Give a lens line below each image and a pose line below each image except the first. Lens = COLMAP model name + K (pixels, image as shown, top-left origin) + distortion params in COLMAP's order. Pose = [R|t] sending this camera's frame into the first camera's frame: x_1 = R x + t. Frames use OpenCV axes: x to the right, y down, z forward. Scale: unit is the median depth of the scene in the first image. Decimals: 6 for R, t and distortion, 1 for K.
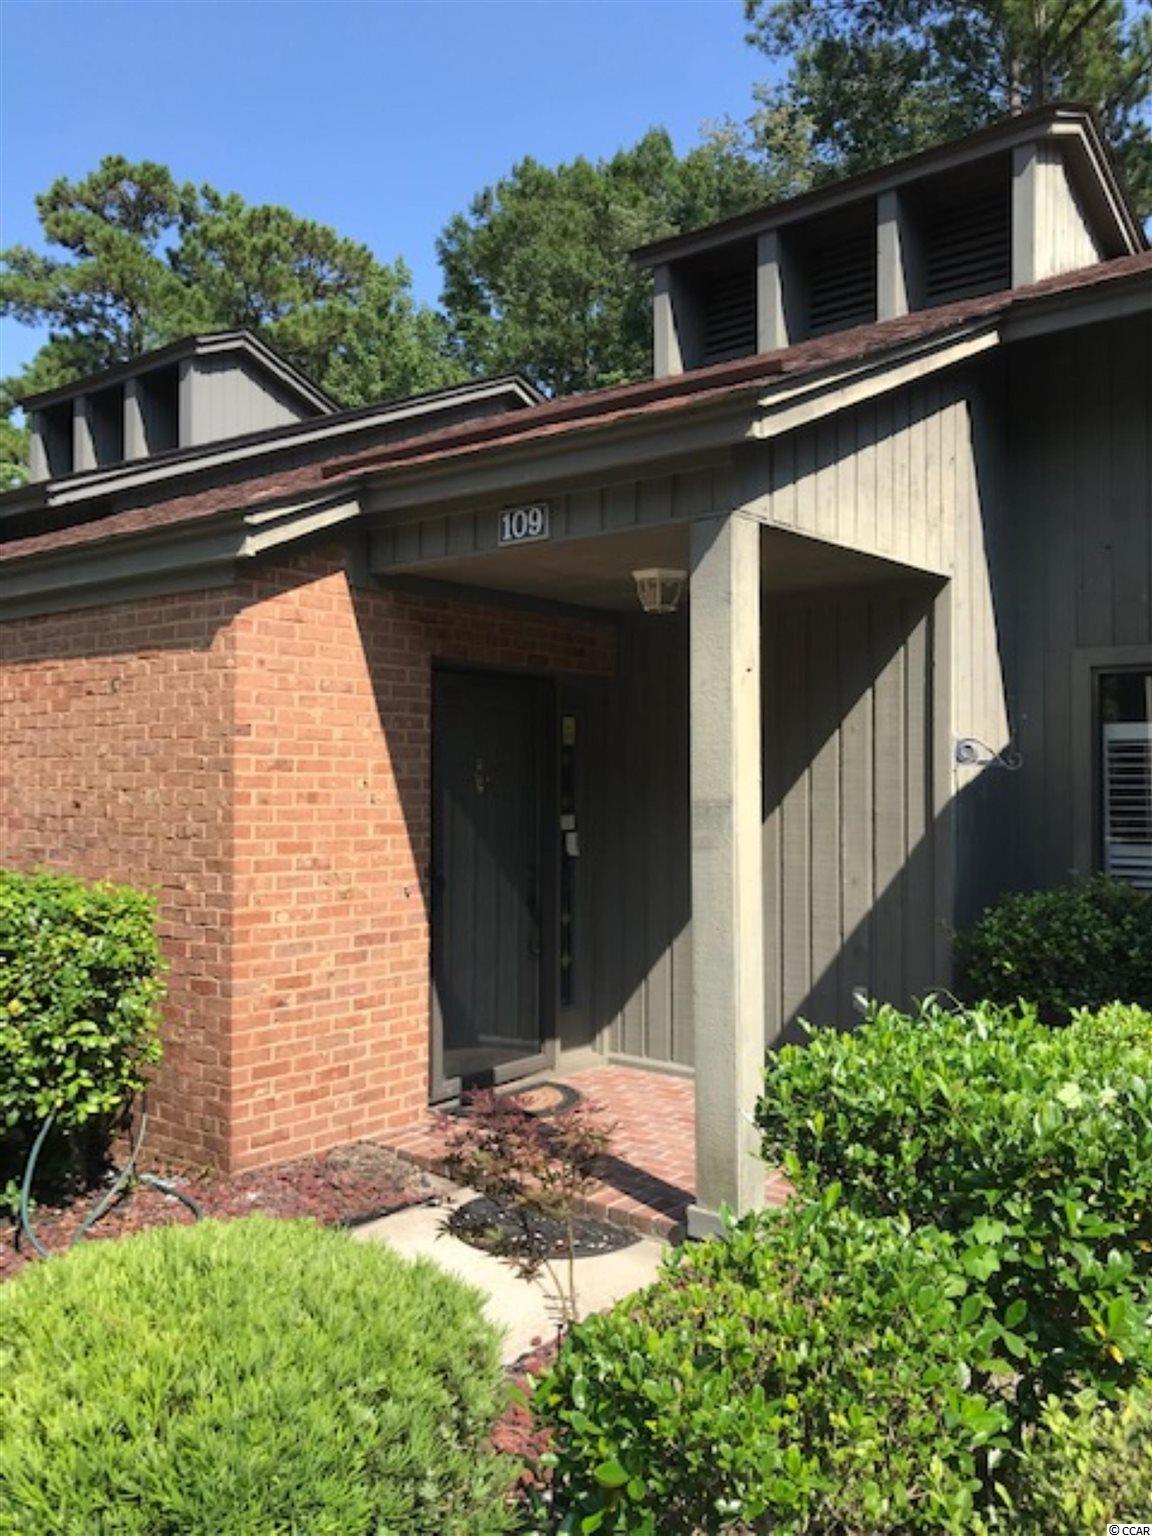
lens RADIAL K [[1273.9, 0, 576.0], [0, 1273.9, 768.0], [0, 0, 1]] dist [0.020685, 0.001257]
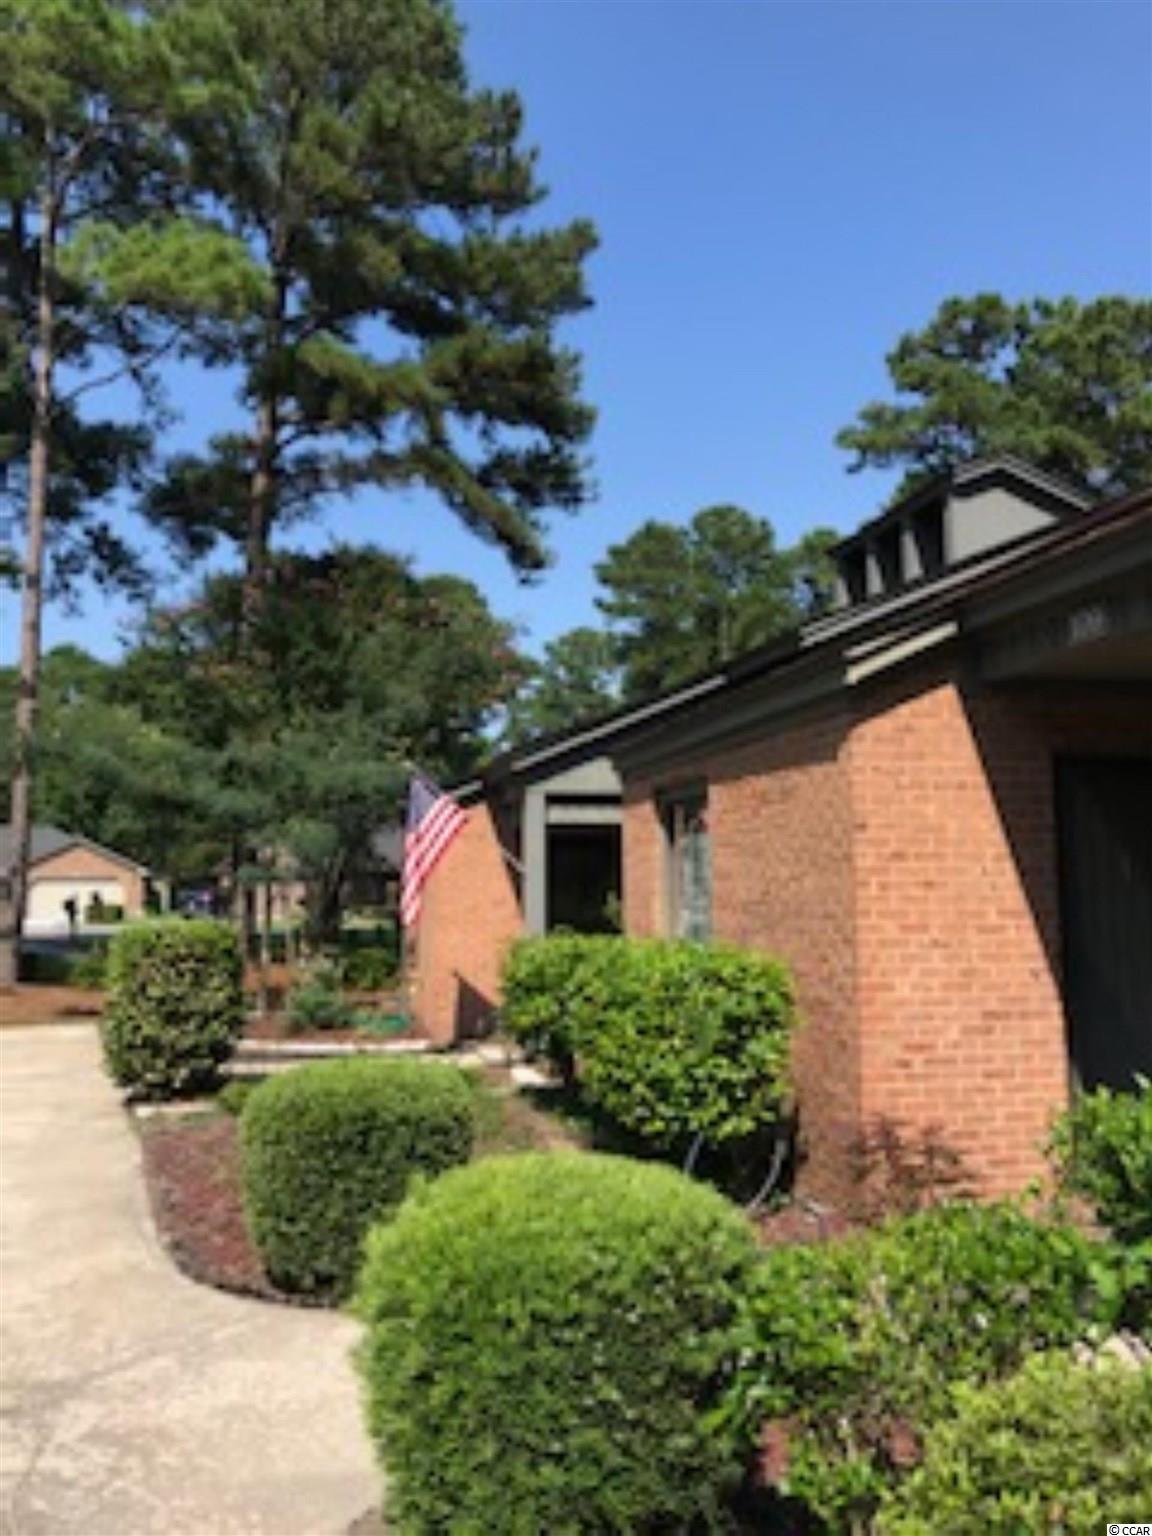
lens RADIAL K [[1257.8, 0, 576.3], [0, 1257.8, 776.7], [0, 0, 1]] dist [0.054380, -0.000064]
pose [[0.784046, -0.062772, -0.617520, 0.237058], [0.017719, 0.996731, -0.078823, 0.010760], [0.620450, 0.050859, 0.782595, -0.076366]]
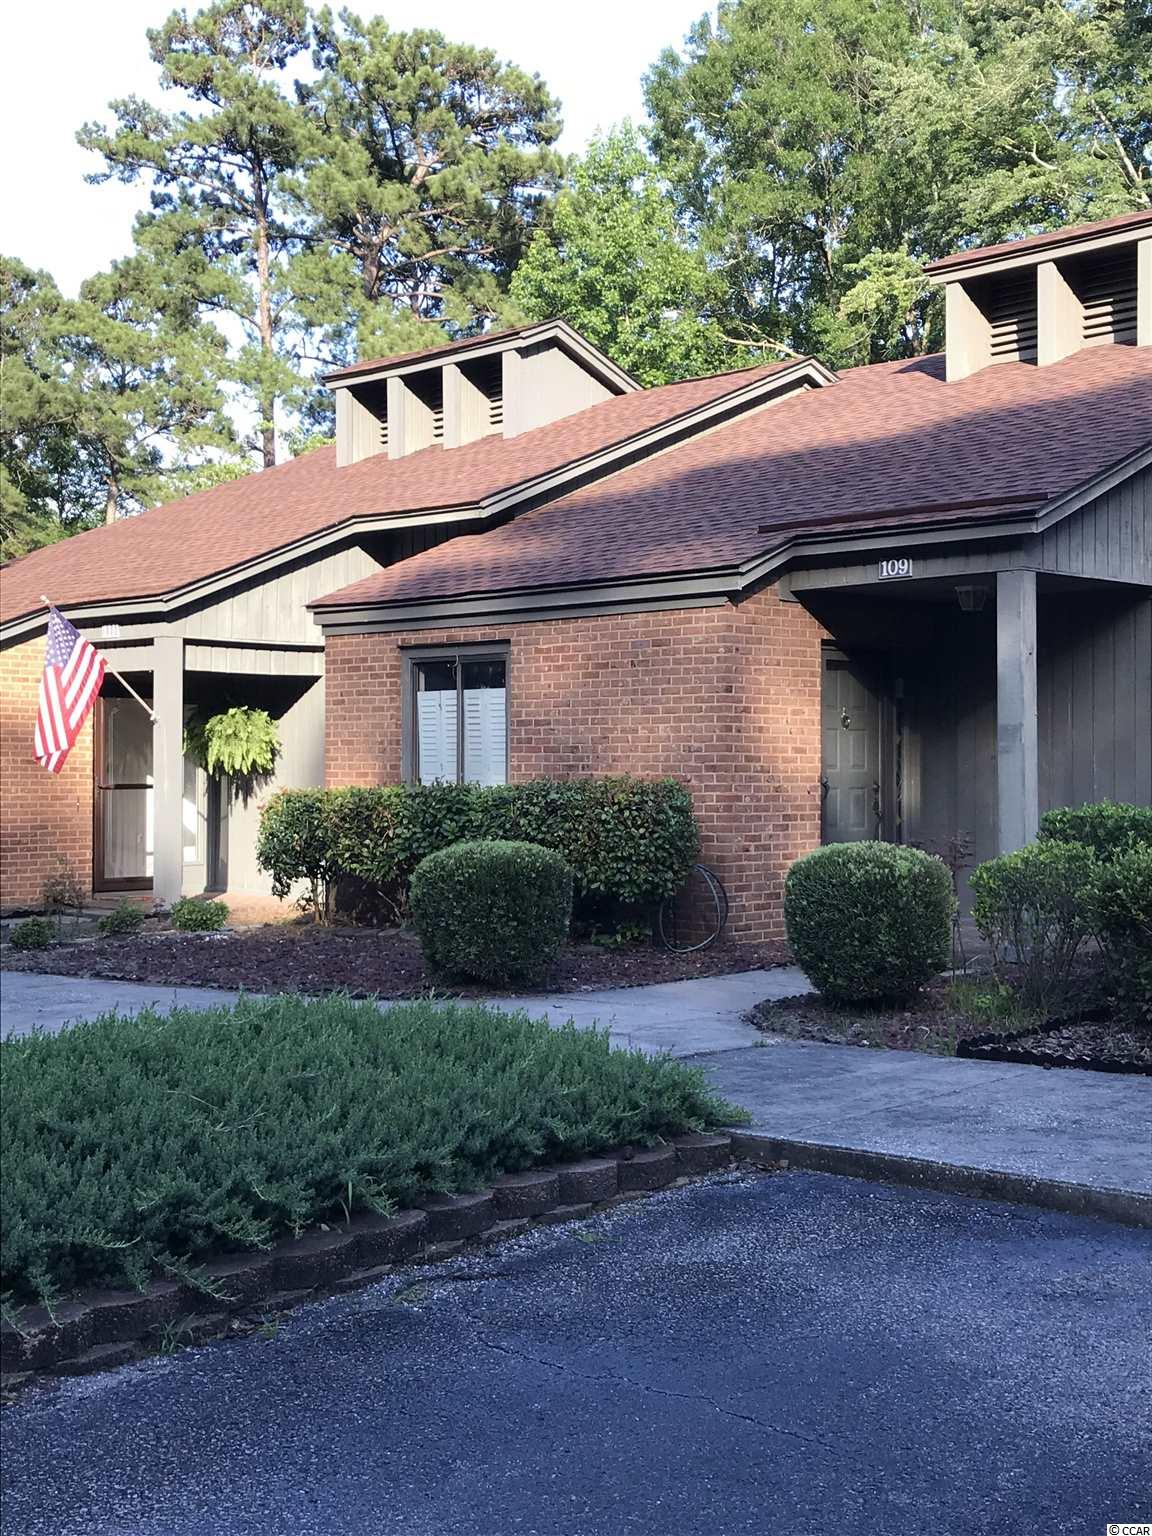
lens RADIAL K [[1898.7, 0, 576.0], [0, 1898.7, 768.0], [0, 0, 1]] dist [0.011146, 0.031325]
pose [[0.994741, 0.000625, -0.102420, -0.187767], [0.000808, 0.999902, 0.013953, 0.037877], [0.102418, -0.013962, 0.994643, -1.442860]]
